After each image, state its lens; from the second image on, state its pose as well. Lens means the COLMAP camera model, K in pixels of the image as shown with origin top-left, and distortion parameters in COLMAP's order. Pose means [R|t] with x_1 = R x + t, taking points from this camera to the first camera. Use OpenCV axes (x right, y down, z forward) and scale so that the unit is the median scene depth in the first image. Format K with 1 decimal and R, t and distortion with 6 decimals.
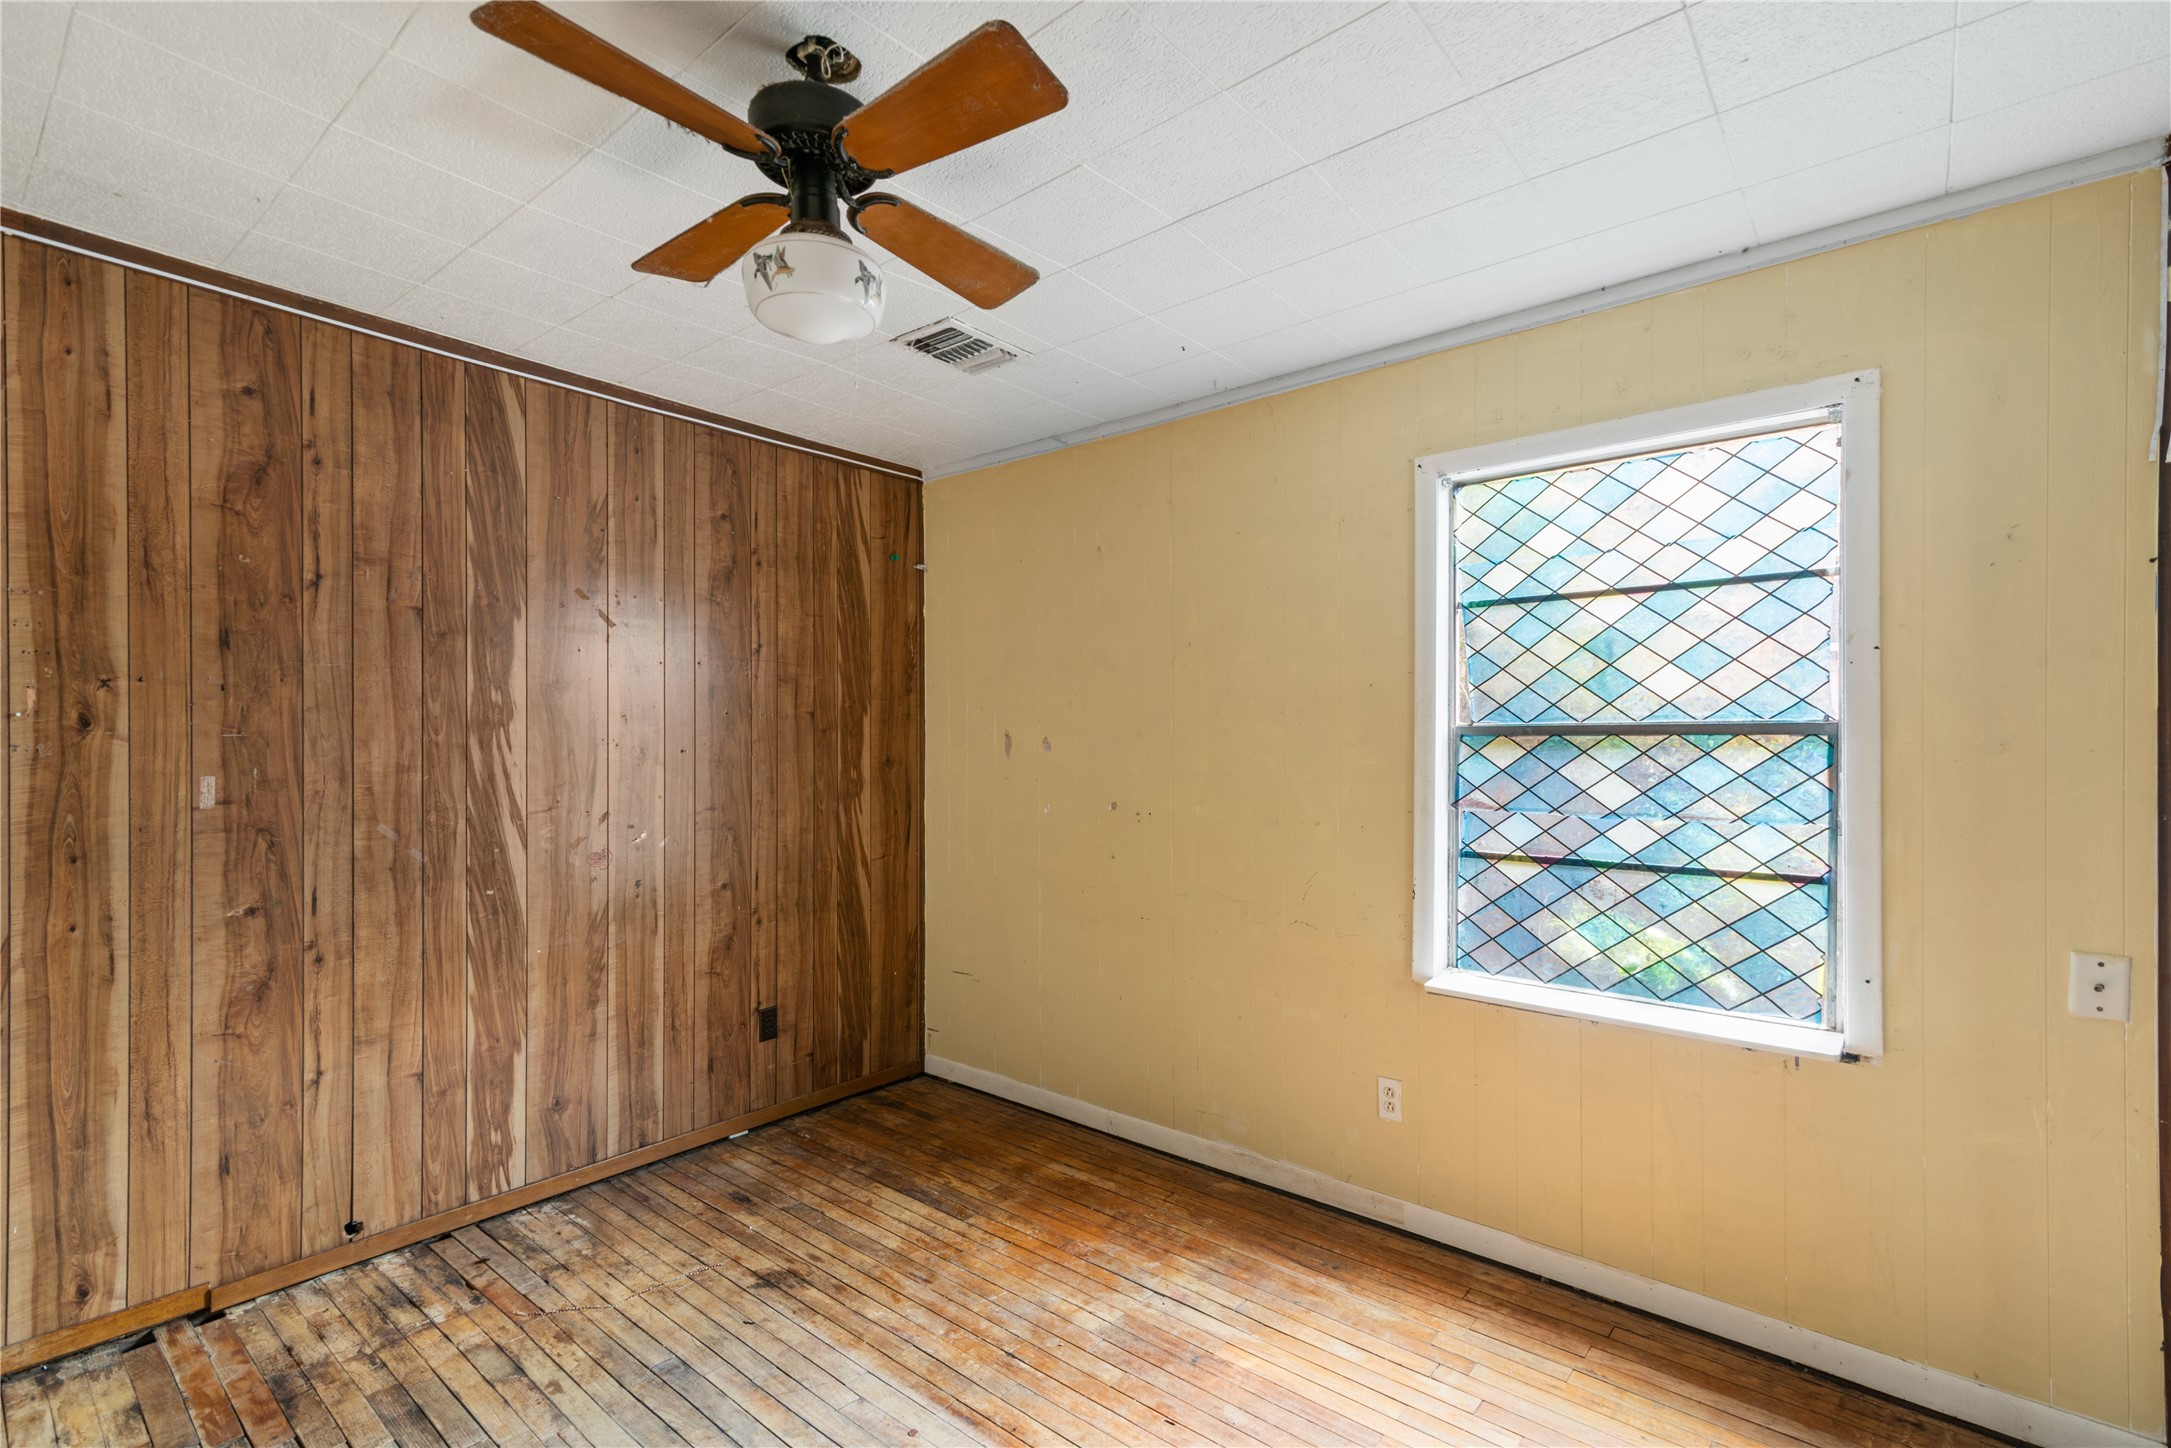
lens RADIAL K [[973.3, 0, 1082.9], [0, 973.3, 753.9], [0, 0, 1]] dist [0.003217, 0.000401]
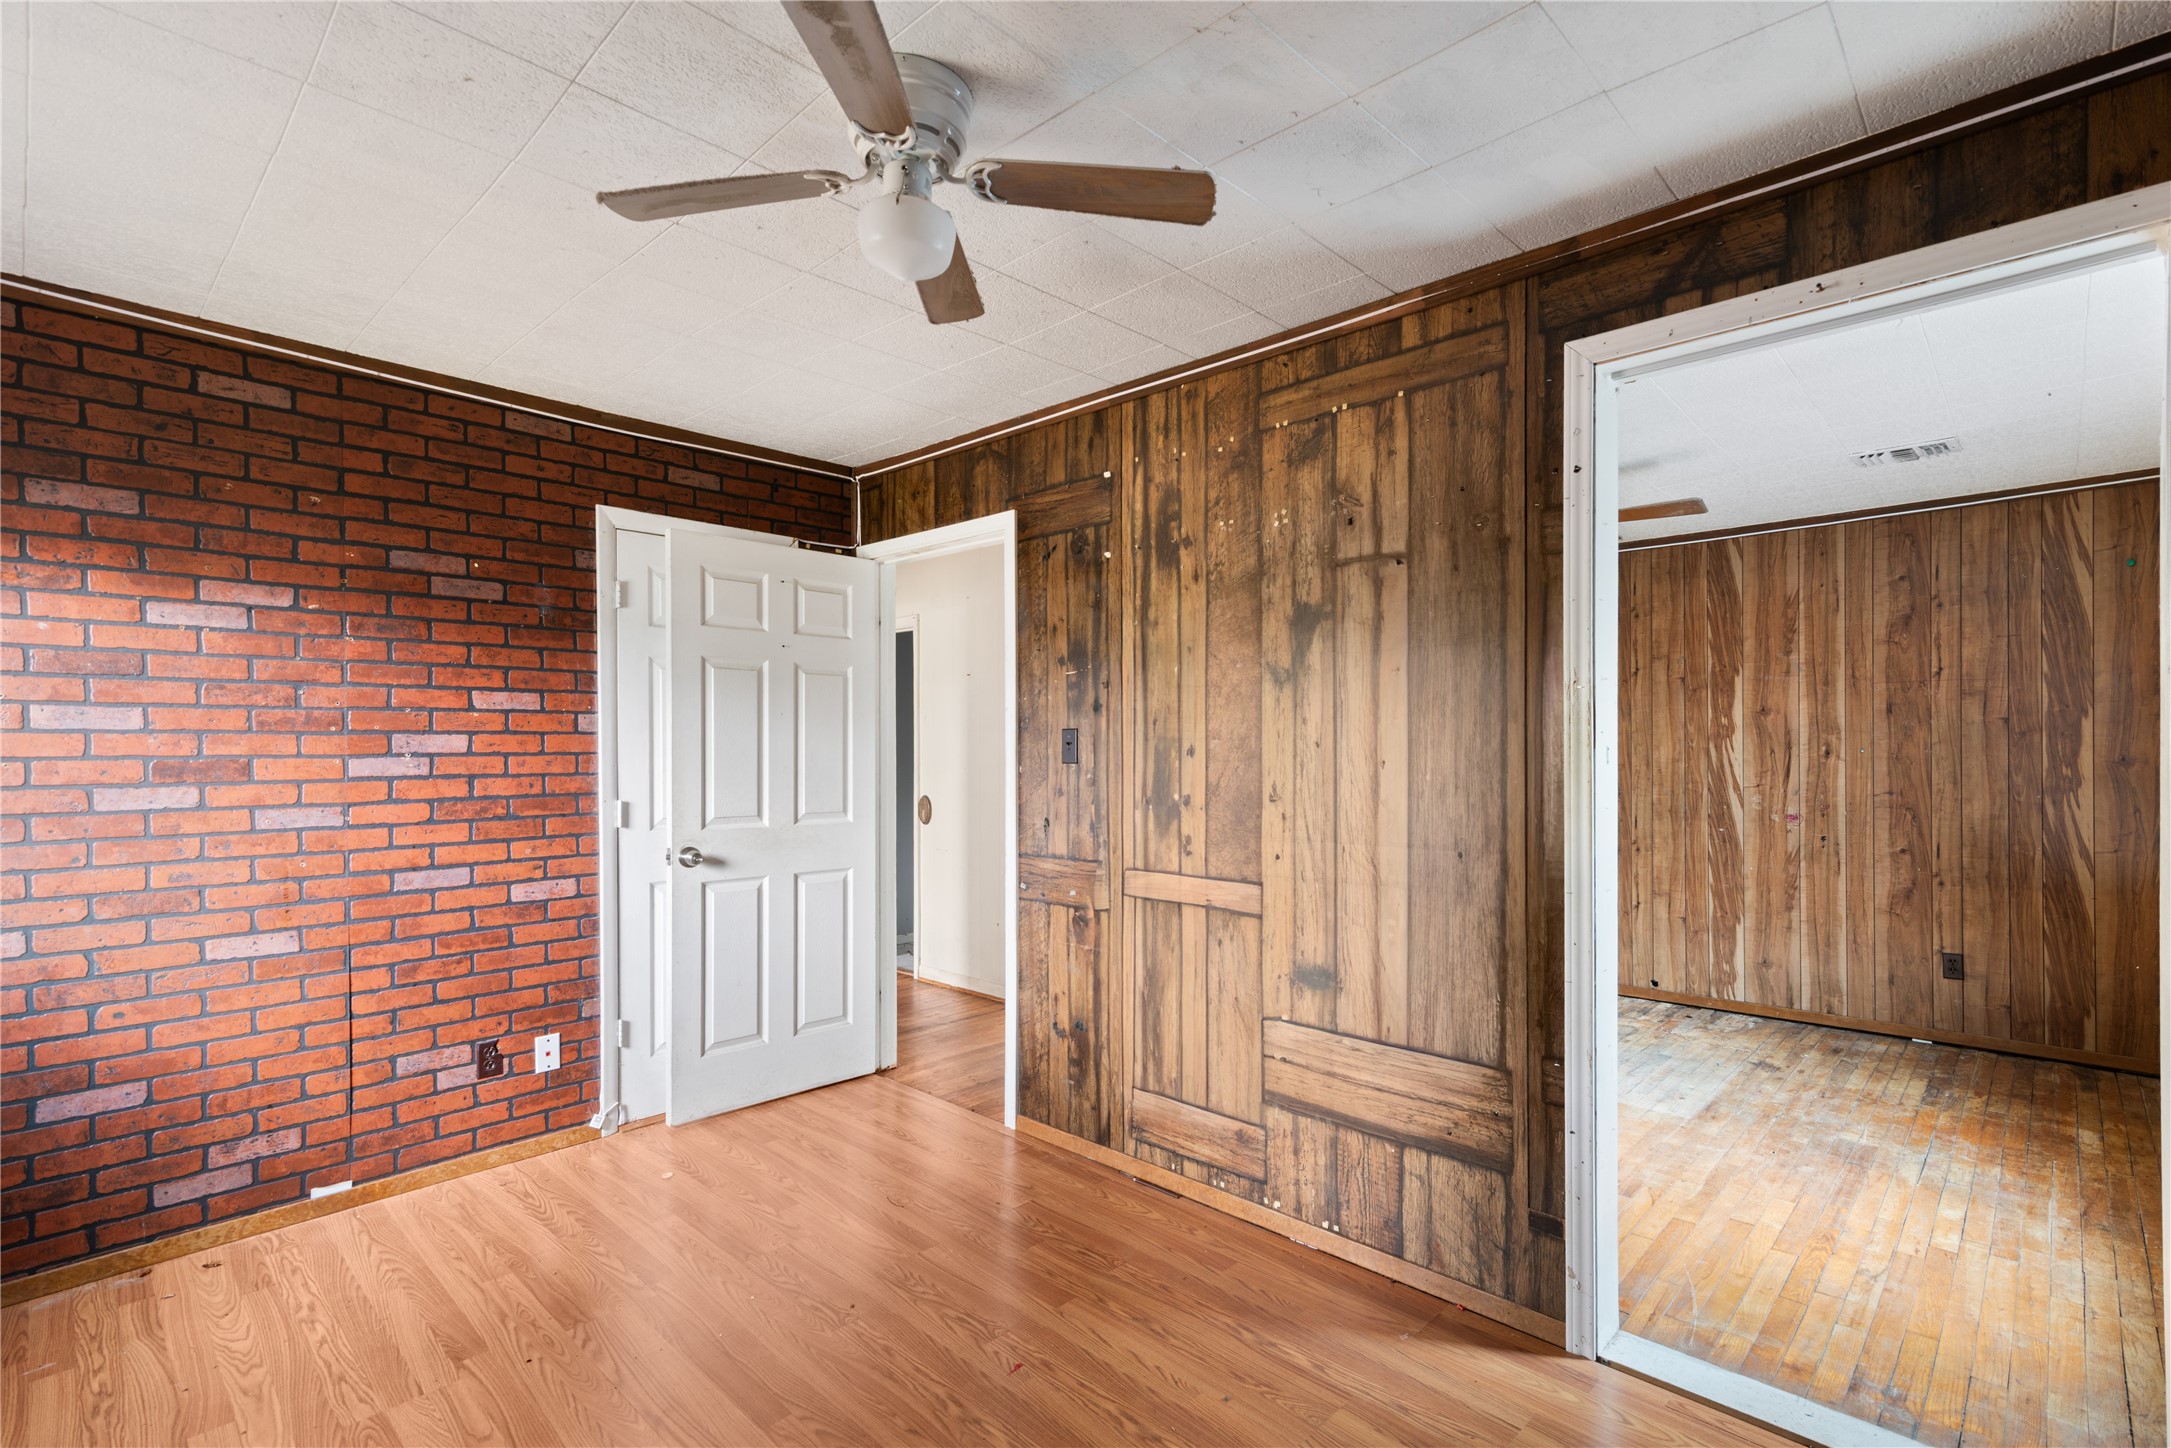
lens RADIAL K [[1005.2, 0, 1077.7], [0, 1005.2, 749.1], [0, 0, 1]] dist [0.001410, 0.000091]
pose [[-0.080173, -0.003840, -0.996774, 1.276450], [-0.001219, 0.999992, -0.003755, 0.001367], [0.996780, 0.000914, -0.080177, -0.035589]]
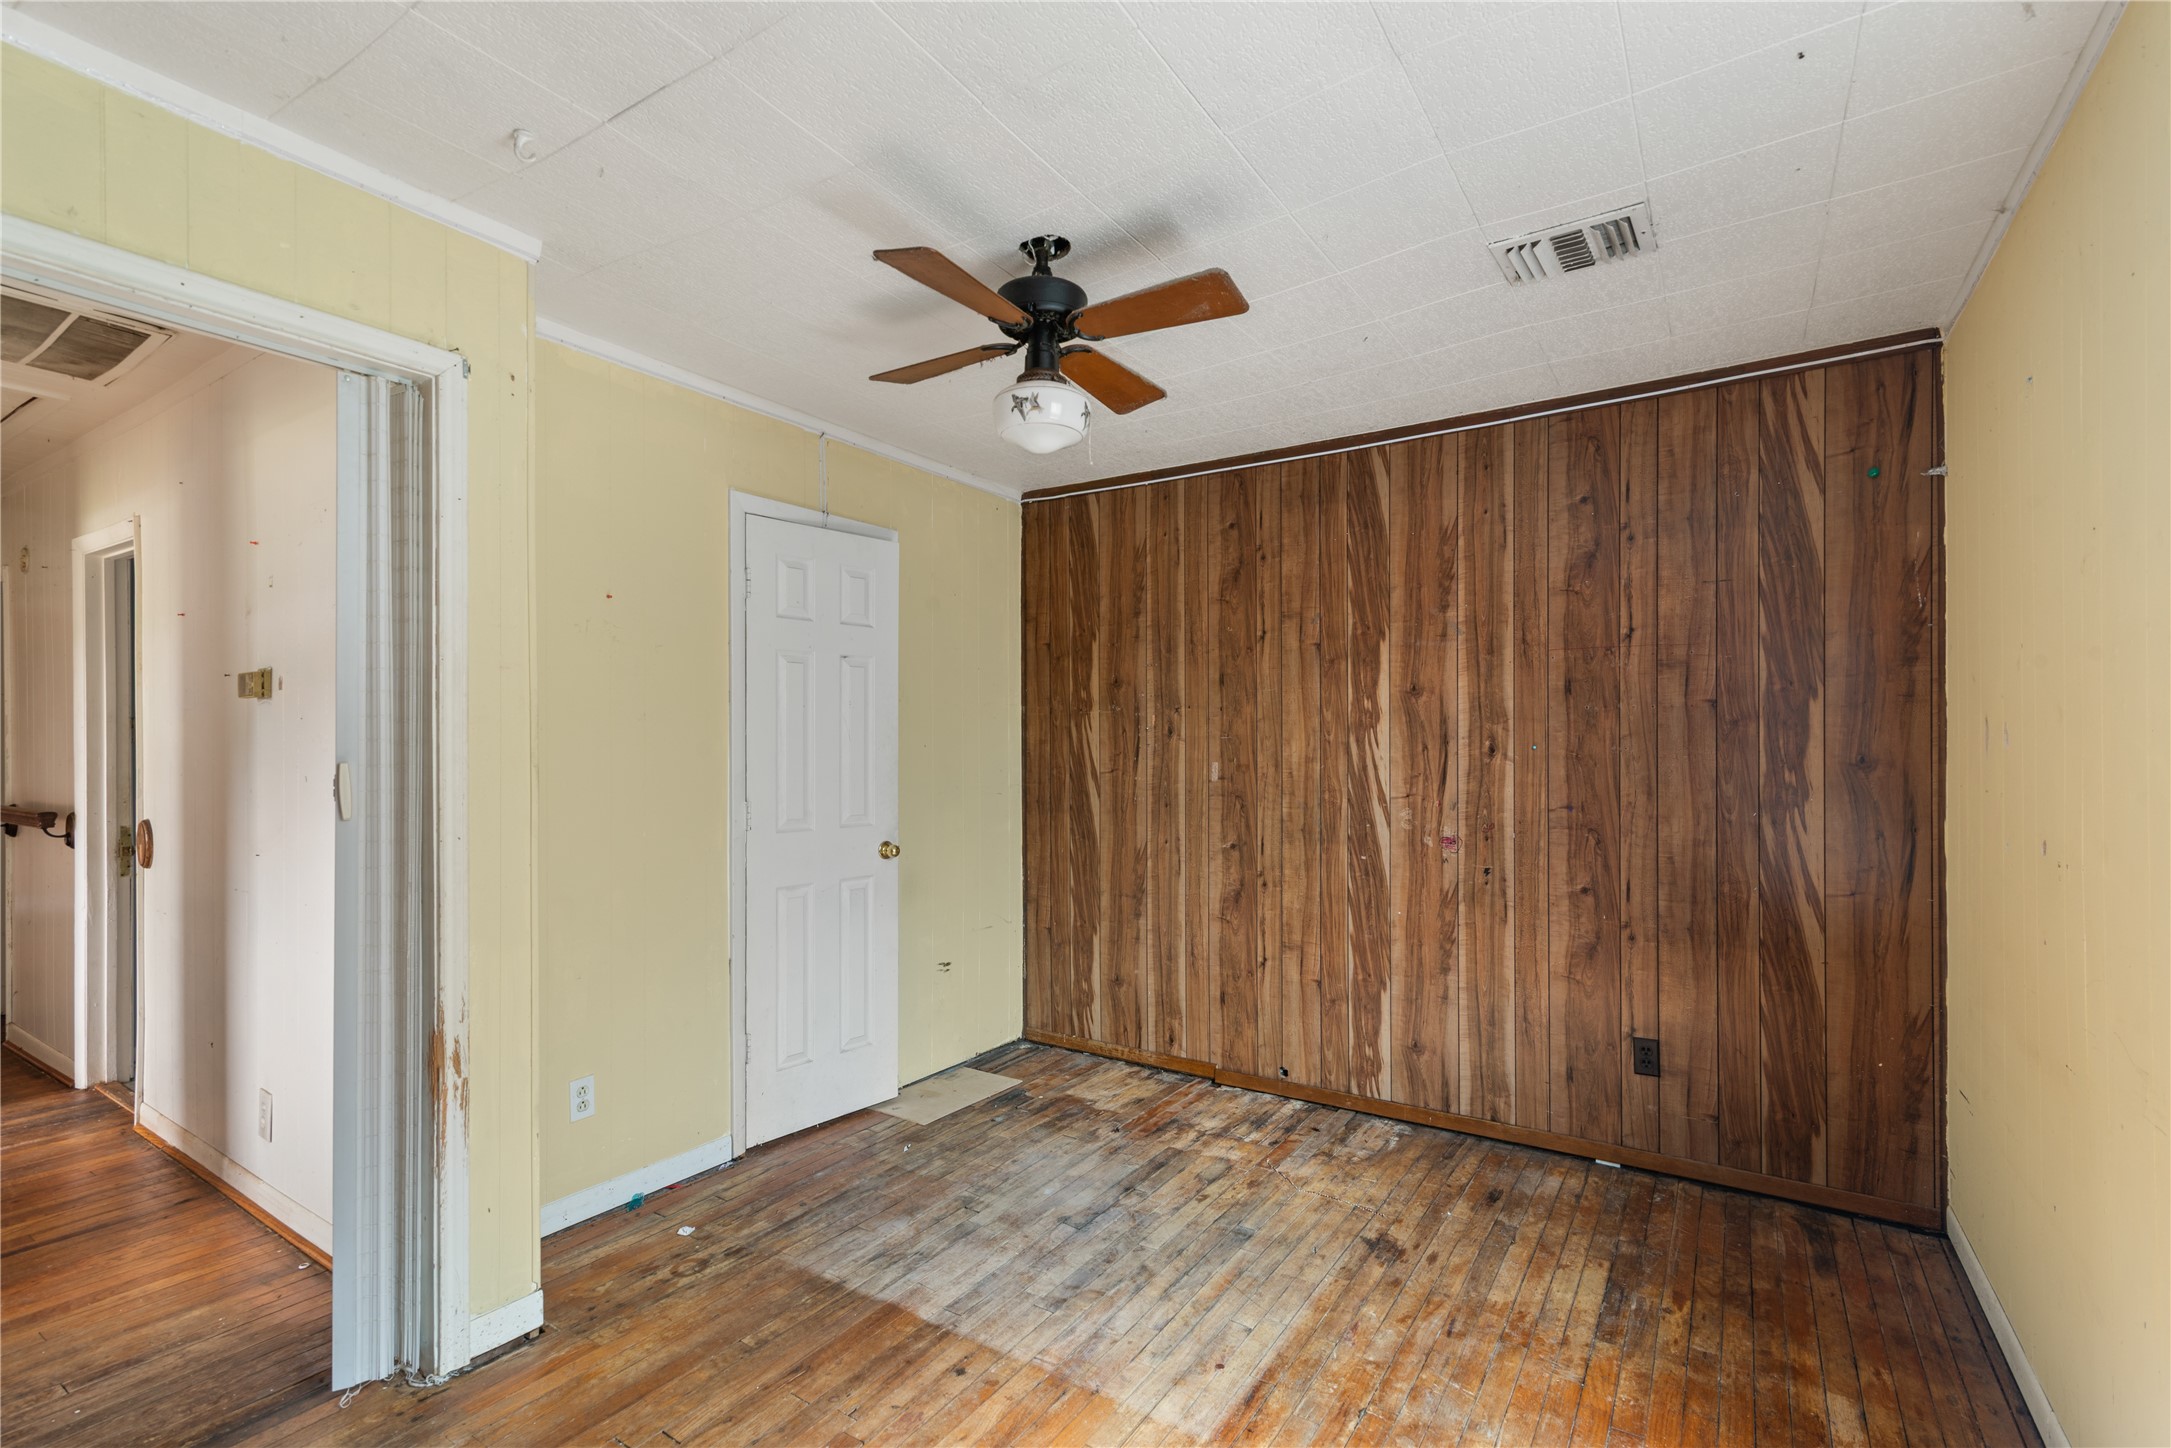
lens RADIAL K [[979.7, 0, 1089.0], [0, 979.7, 742.9], [0, 0, 1]] dist [0.003426, 0.000307]
pose [[0.108579, -0.003403, -0.994082, 0.600553], [-0.002395, 0.999990, -0.003685, -0.002795], [0.994085, 0.002781, 0.108570, 0.477616]]
